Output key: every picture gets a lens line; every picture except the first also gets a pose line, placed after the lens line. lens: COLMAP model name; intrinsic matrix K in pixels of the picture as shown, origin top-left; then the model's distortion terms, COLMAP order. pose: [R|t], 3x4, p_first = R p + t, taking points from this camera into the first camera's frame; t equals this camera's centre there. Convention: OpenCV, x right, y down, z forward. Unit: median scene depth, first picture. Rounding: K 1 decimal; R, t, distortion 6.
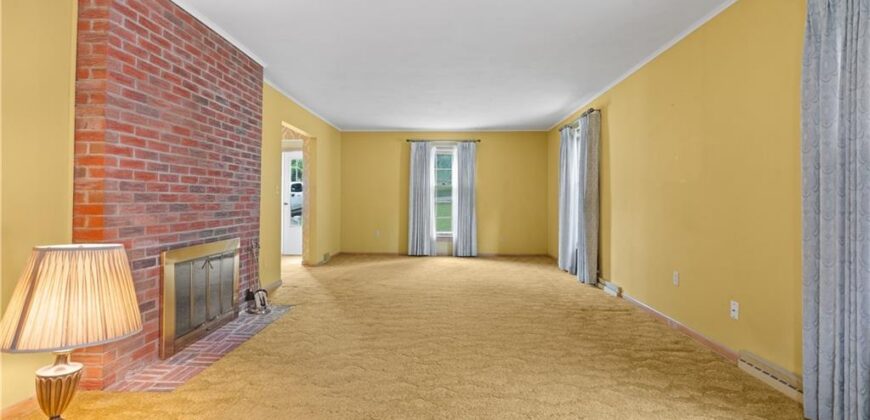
lens RADIAL K [[389.8, 0, 435.0], [0, 389.8, 210.0], [0, 0, 1]] dist [-0.000984, -0.000077]
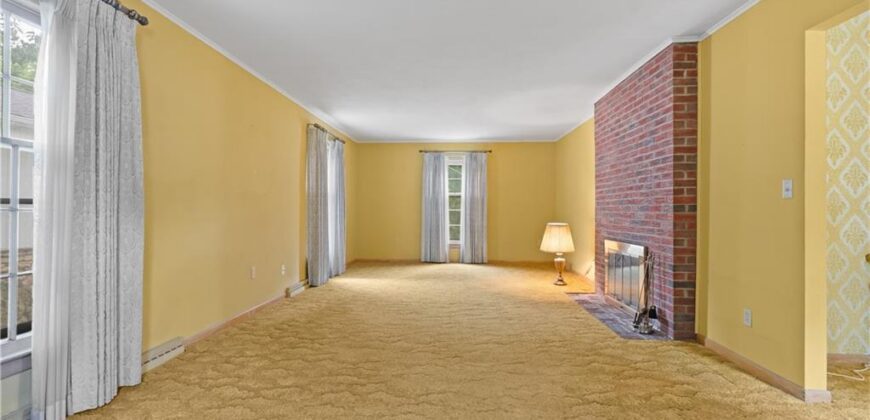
lens RADIAL K [[394.6, 0, 433.8], [0, 394.6, 220.7], [0, 0, 1]] dist [-0.004622, -0.000456]
pose [[-0.999524, -0.017232, 0.025599, 0.033485], [-0.015832, 0.998421, 0.053903, -0.056371], [-0.026488, 0.053472, -0.998218, 2.599870]]
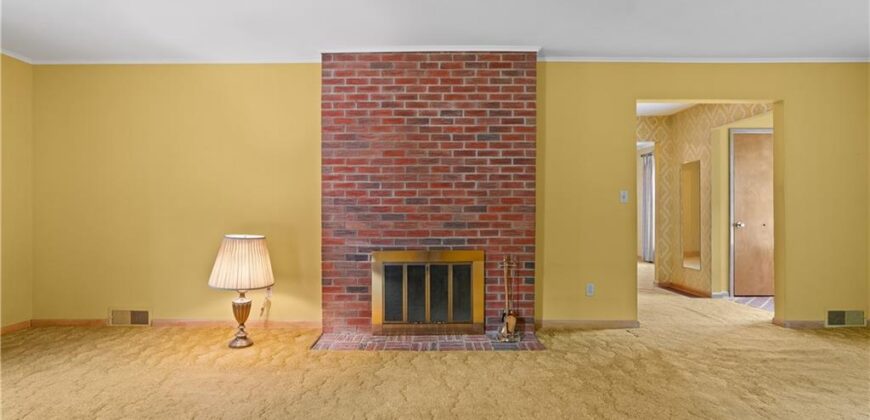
lens RADIAL K [[394.6, 0, 433.8], [0, 394.6, 220.7], [0, 0, 1]] dist [-0.004622, -0.000456]
pose [[0.032599, 0.014293, -0.999366, 0.566157], [-0.022998, 0.999644, 0.013547, -0.014310], [0.999204, 0.022542, 0.032916, 1.076010]]
